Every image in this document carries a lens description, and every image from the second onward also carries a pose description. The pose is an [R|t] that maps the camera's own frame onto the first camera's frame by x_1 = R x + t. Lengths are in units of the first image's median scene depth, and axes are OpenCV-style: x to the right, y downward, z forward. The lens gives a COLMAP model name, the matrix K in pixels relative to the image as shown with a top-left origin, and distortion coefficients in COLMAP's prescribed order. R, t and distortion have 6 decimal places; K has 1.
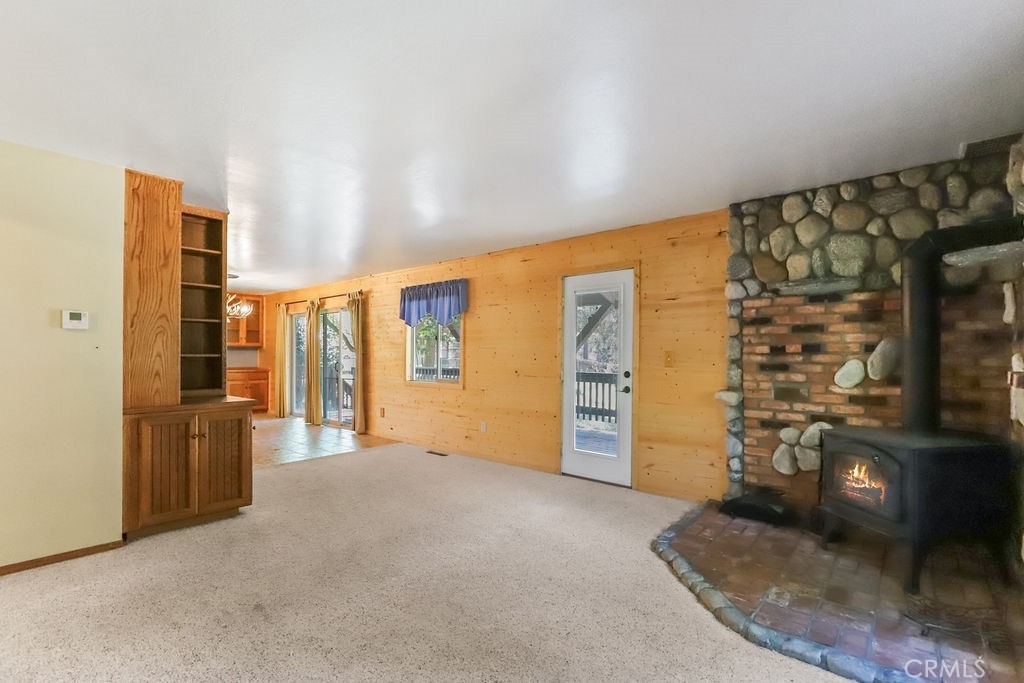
lens RADIAL K [[473.2, 0, 497.4], [0, 473.2, 346.4], [0, 0, 1]] dist [-0.032009, 0.010654]
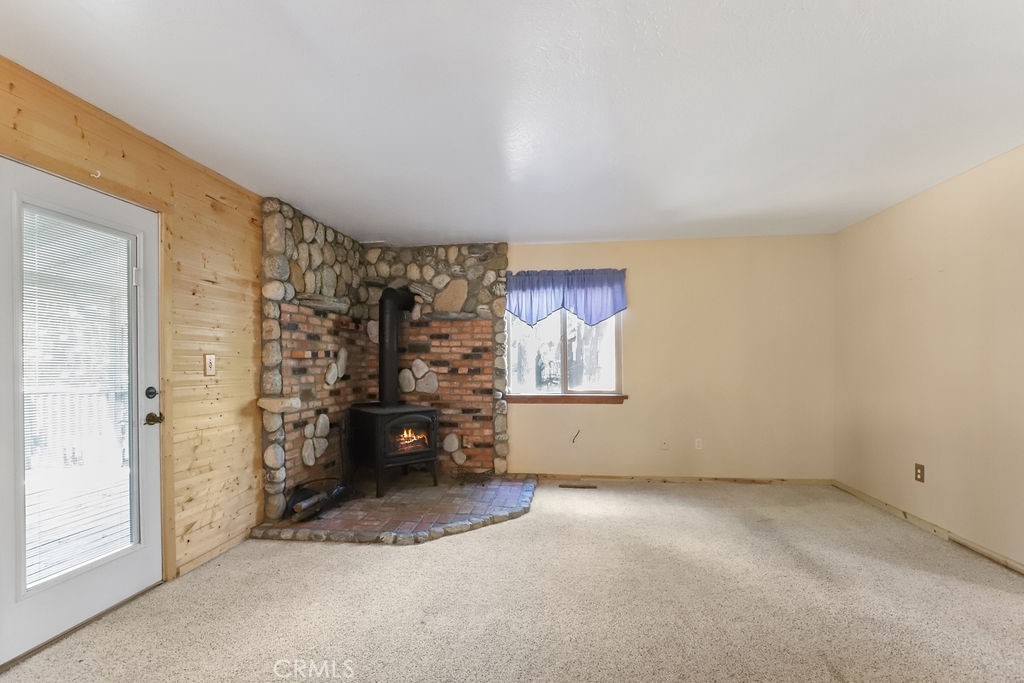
lens RADIAL K [[473.2, 0, 497.4], [0, 473.2, 346.4], [0, 0, 1]] dist [-0.032009, 0.010654]
pose [[-0.556337, 0.016688, 0.830789, -0.565654], [-0.026173, 0.998950, -0.037593, 0.017272], [-0.830545, -0.042659, -0.555316, 1.244694]]
